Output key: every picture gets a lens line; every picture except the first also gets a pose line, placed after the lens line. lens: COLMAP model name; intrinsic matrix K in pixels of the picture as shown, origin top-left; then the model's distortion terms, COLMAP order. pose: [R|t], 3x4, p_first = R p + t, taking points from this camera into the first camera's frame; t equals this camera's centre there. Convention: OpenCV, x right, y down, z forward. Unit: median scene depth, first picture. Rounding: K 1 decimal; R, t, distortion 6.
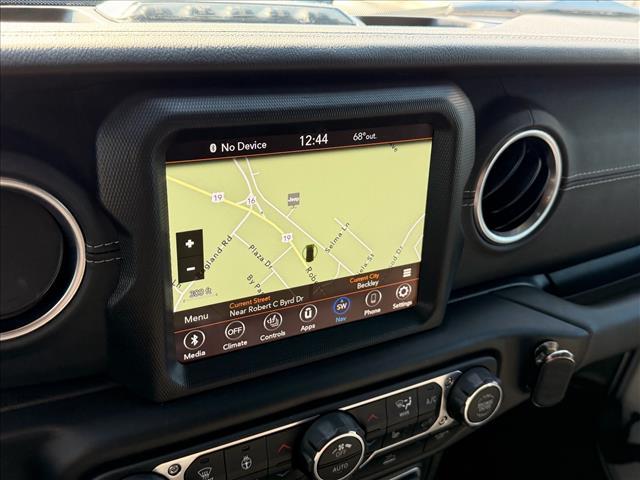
lens RADIAL K [[656.1, 0, 320.8], [0, 656.1, 242.0], [0, 0, 1]] dist [0.126349, 0.000000]
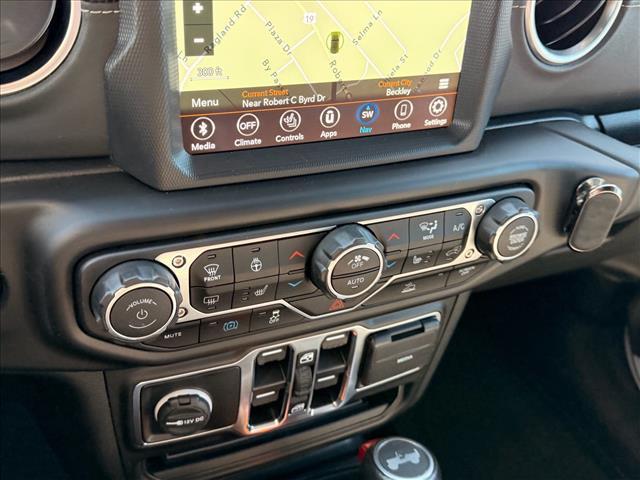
lens RADIAL K [[656.1, 0, 321.4], [0, 656.1, 235.1], [0, 0, 1]] dist [0.126349, 0.000000]
pose [[0.997740, 0.053236, -0.040993, 0.015081], [-0.048414, 0.992665, 0.110776, 0.170568], [0.046590, -0.108541, 0.993000, 0.083288]]
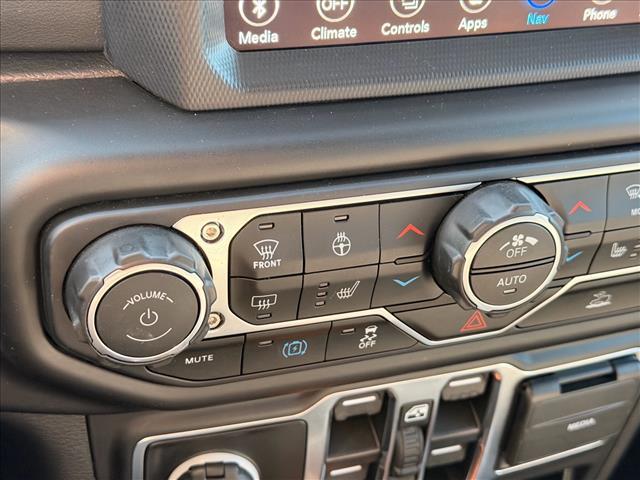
lens RADIAL K [[972.6, 0, 336.0], [0, 972.6, 248.9], [0, 0, 1]] dist [0.154372, 0.000000]
pose [[0.988294, 0.084202, -0.127220, -0.012950], [-0.068918, 0.990366, 0.120108, 0.223434], [0.136108, -0.109935, 0.984576, 0.197456]]
